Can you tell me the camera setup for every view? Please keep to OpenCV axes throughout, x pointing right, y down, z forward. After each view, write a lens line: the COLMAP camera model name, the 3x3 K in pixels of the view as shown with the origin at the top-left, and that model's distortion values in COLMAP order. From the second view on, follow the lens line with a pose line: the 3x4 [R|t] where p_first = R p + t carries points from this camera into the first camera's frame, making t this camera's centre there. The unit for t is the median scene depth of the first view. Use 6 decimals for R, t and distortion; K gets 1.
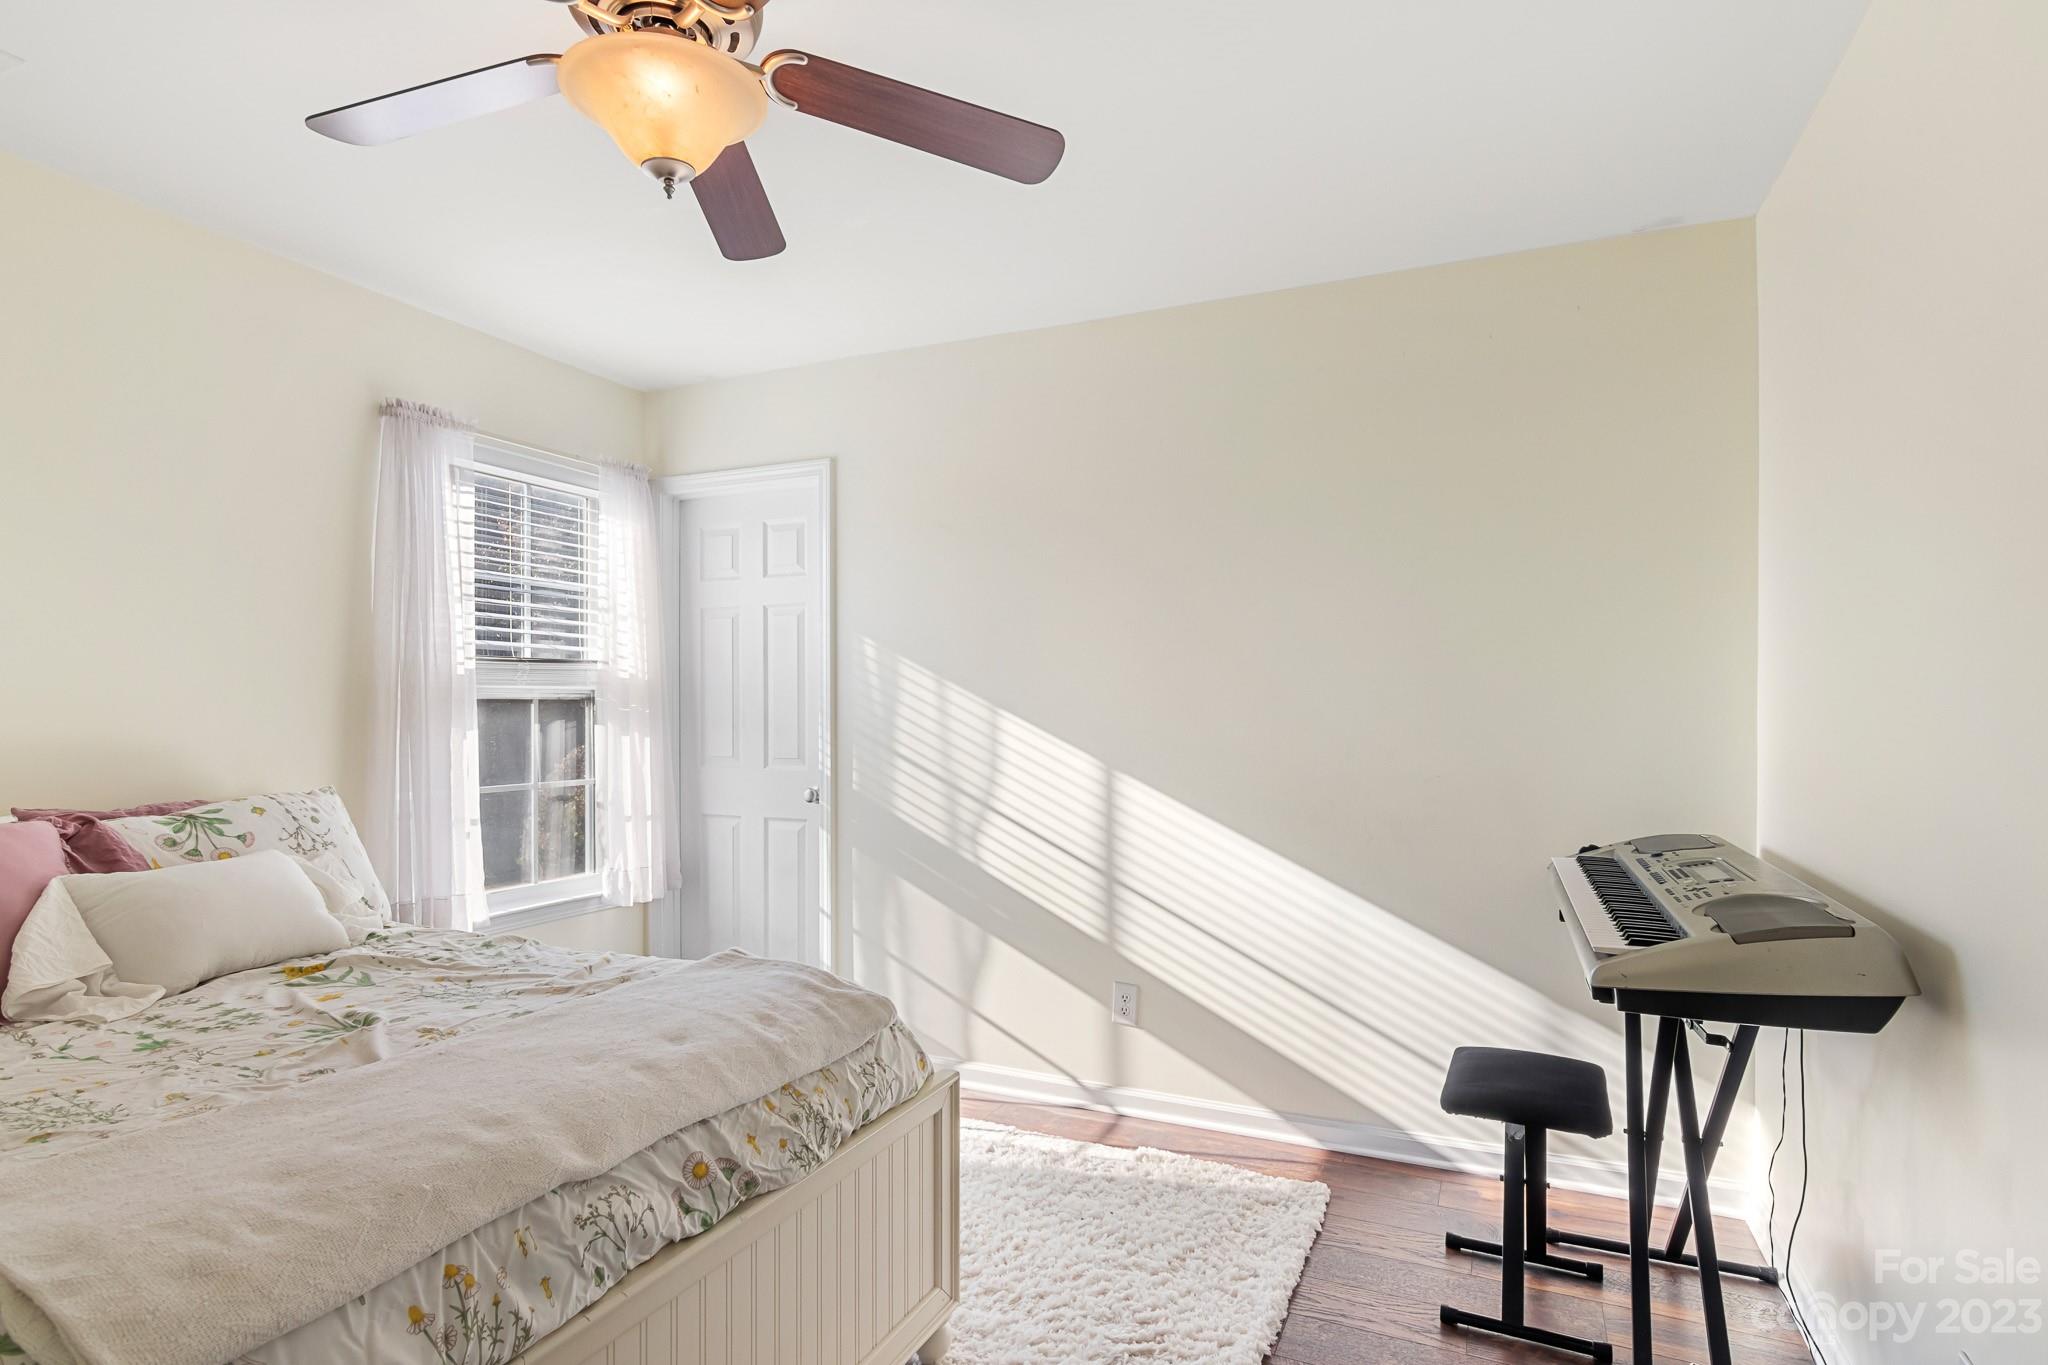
lens RADIAL K [[1059.5, 0, 1071.3], [0, 1059.5, 705.6], [0, 0, 1]] dist [-0.017758, 0.006754]
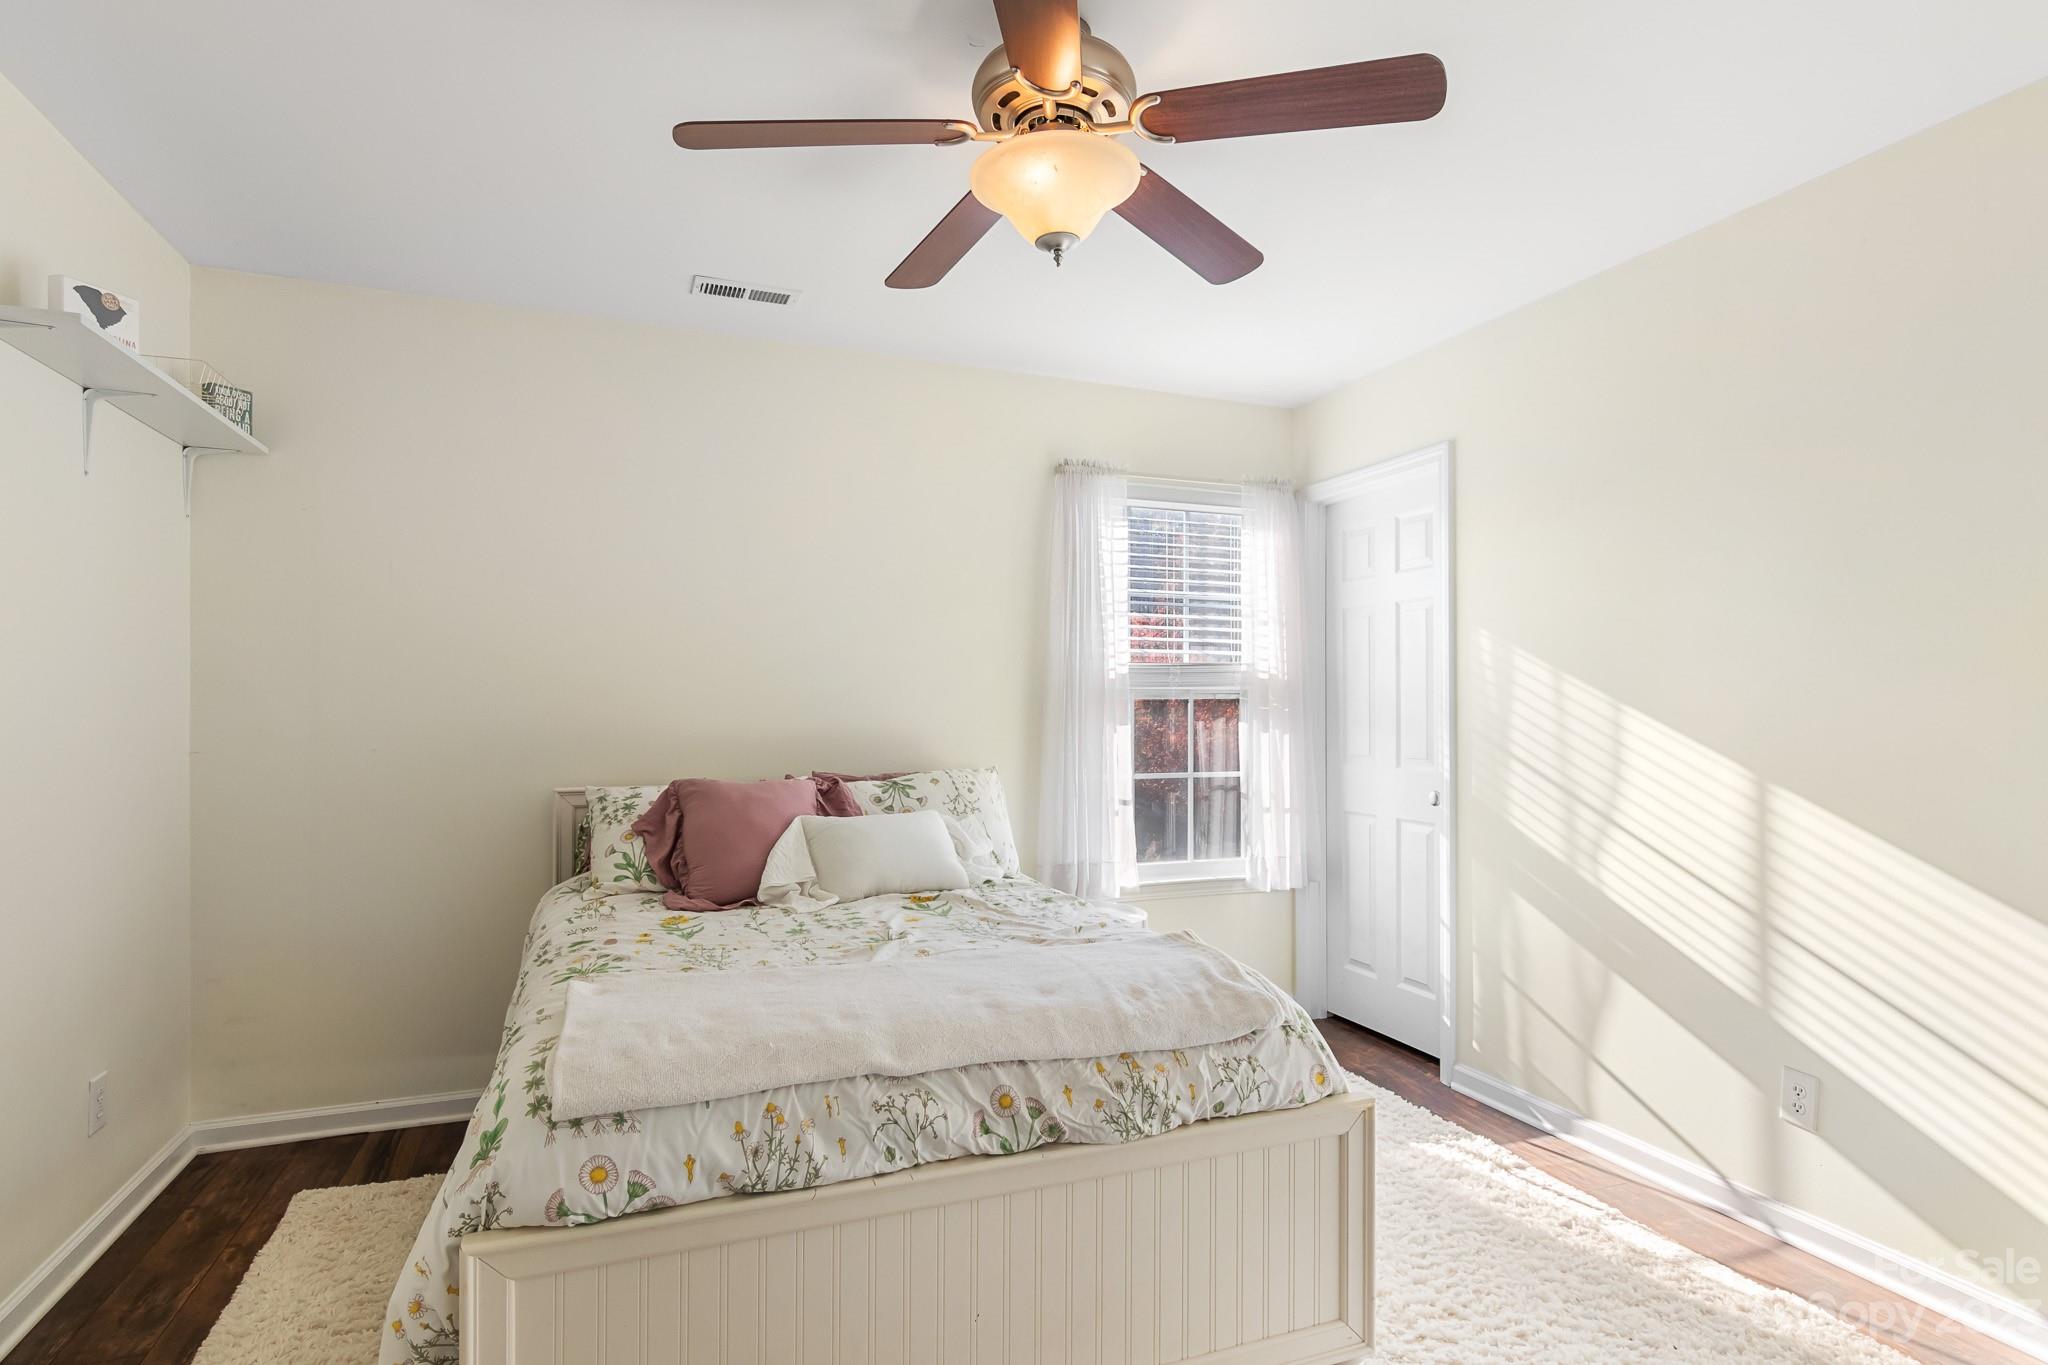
lens RADIAL K [[1059.5, 0, 1017.6], [0, 1059.5, 685.4], [0, 0, 1]] dist [-0.017758, 0.006754]
pose [[0.697321, -0.017654, -0.716542, 0.244602], [0.004228, 0.999781, -0.020518, 0.003201], [0.716747, 0.011278, 0.697242, 0.094596]]
